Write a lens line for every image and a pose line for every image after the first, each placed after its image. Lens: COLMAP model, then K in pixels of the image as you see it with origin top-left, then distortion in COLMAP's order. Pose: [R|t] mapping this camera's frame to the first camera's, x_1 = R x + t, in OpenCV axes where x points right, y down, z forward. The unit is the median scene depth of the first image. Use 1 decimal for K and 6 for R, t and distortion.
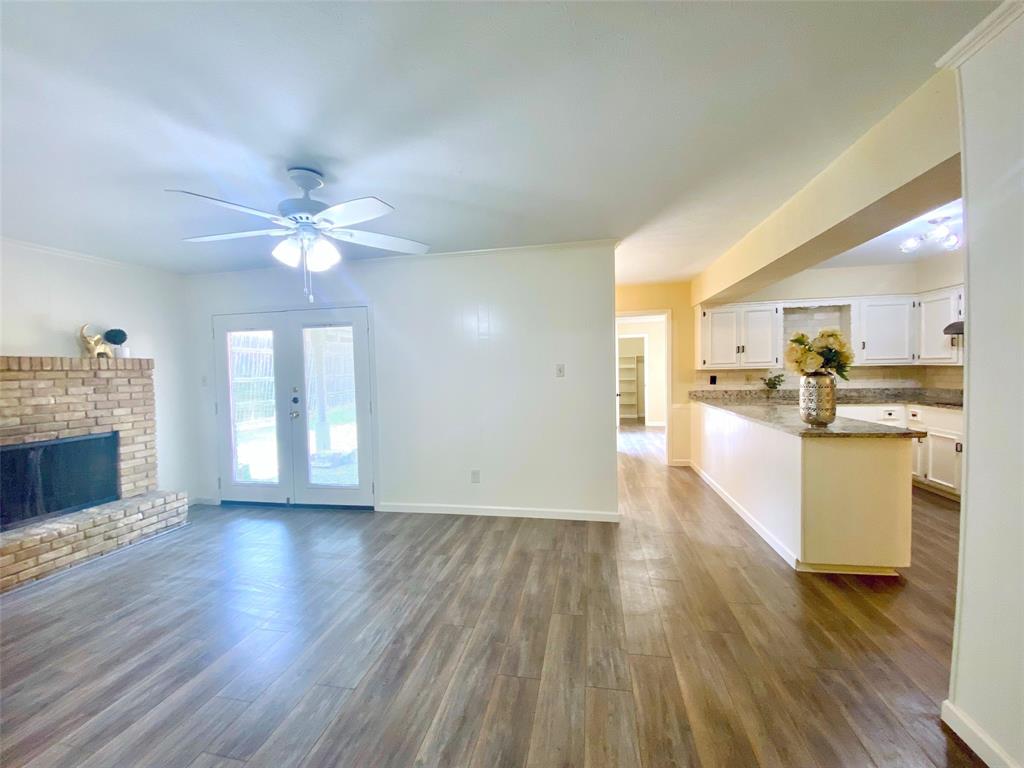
lens RADIAL K [[407.7, 0, 504.8], [0, 407.7, 384.5], [0, 0, 1]] dist [-0.024083, -0.000748]
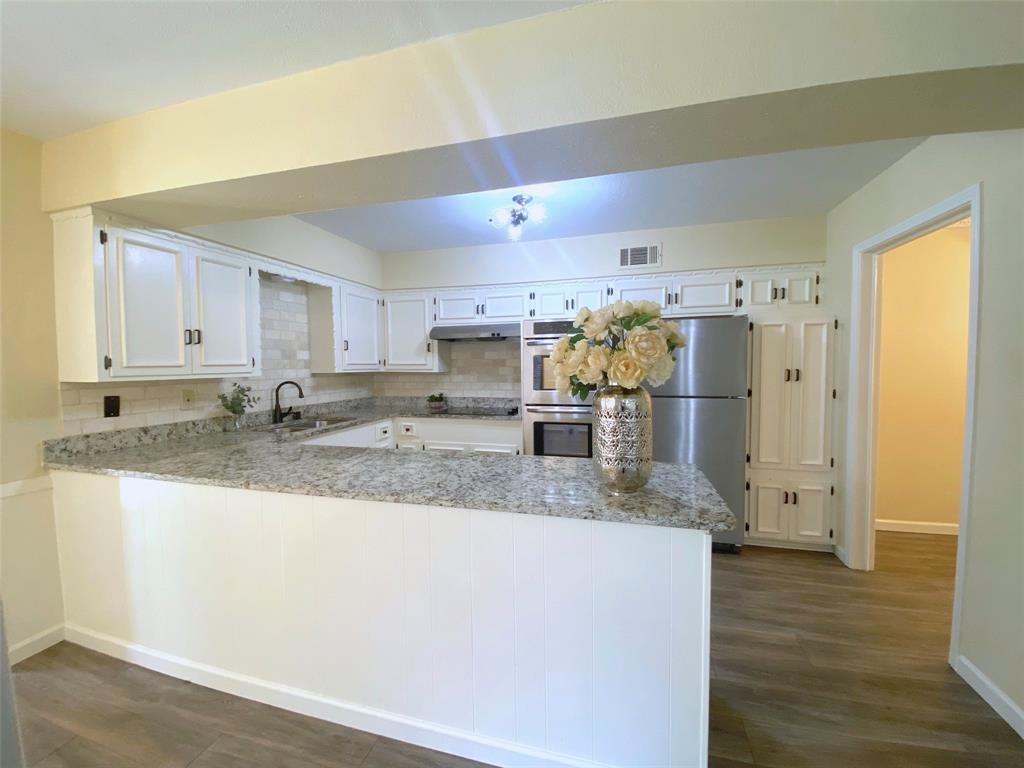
lens RADIAL K [[407.7, 0, 522.3], [0, 407.7, 384.1], [0, 0, 1]] dist [-0.024083, -0.000748]
pose [[0.055279, -0.025709, 0.998140, 0.142237], [0.043453, 0.998783, 0.023319, -0.026930], [-0.997525, 0.042083, 0.056328, 0.599109]]
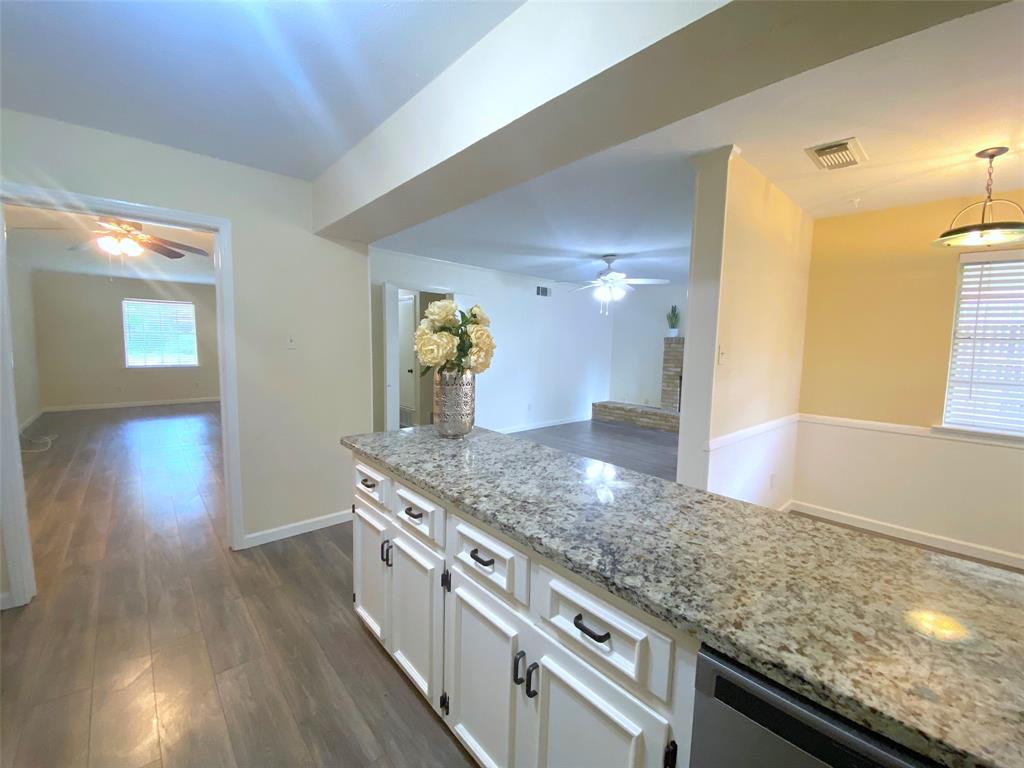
lens RADIAL K [[421.1, 0, 515.5], [0, 421.1, 379.4], [0, 0, 1]] dist [0.006677, -0.001102]
pose [[-0.591004, 0.093524, -0.801229, 0.745713], [-0.036951, 0.989075, 0.142706, -0.059286], [0.805822, 0.113947, -0.581091, 0.838669]]
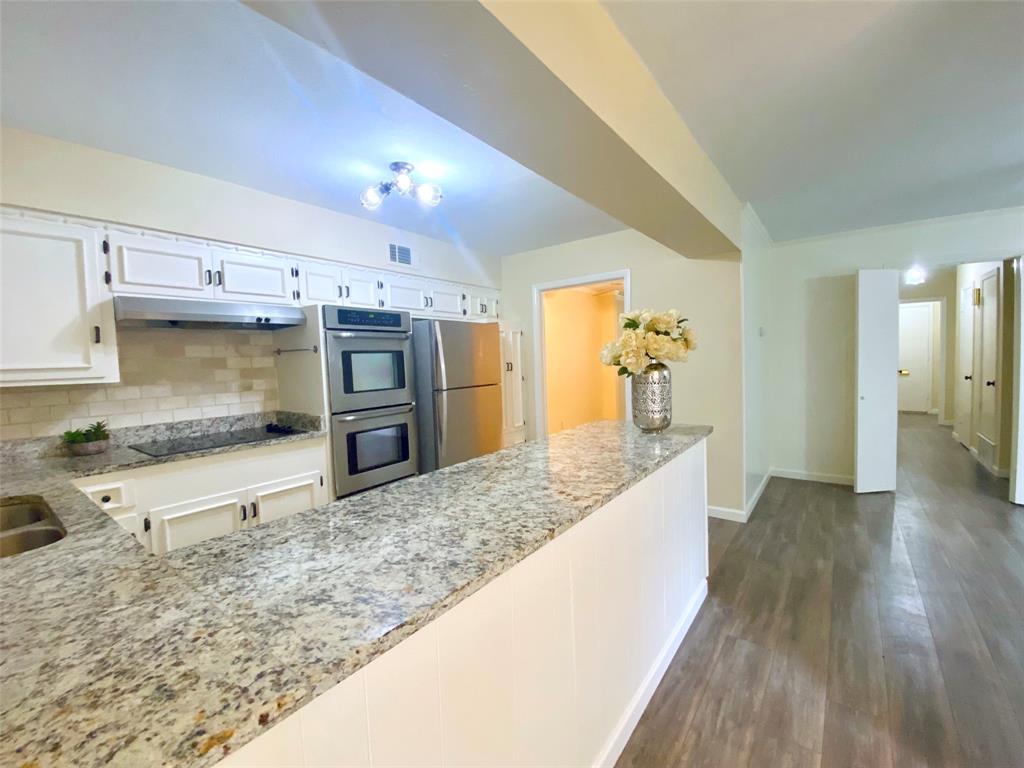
lens RADIAL K [[421.1, 0, 519.5], [0, 421.1, 378.5], [0, 0, 1]] dist [0.006677, -0.001102]
pose [[-0.905211, 0.035898, 0.423444, 0.376323], [0.069329, 0.995551, 0.063806, -0.041491], [-0.419269, 0.087115, -0.903673, 1.038997]]
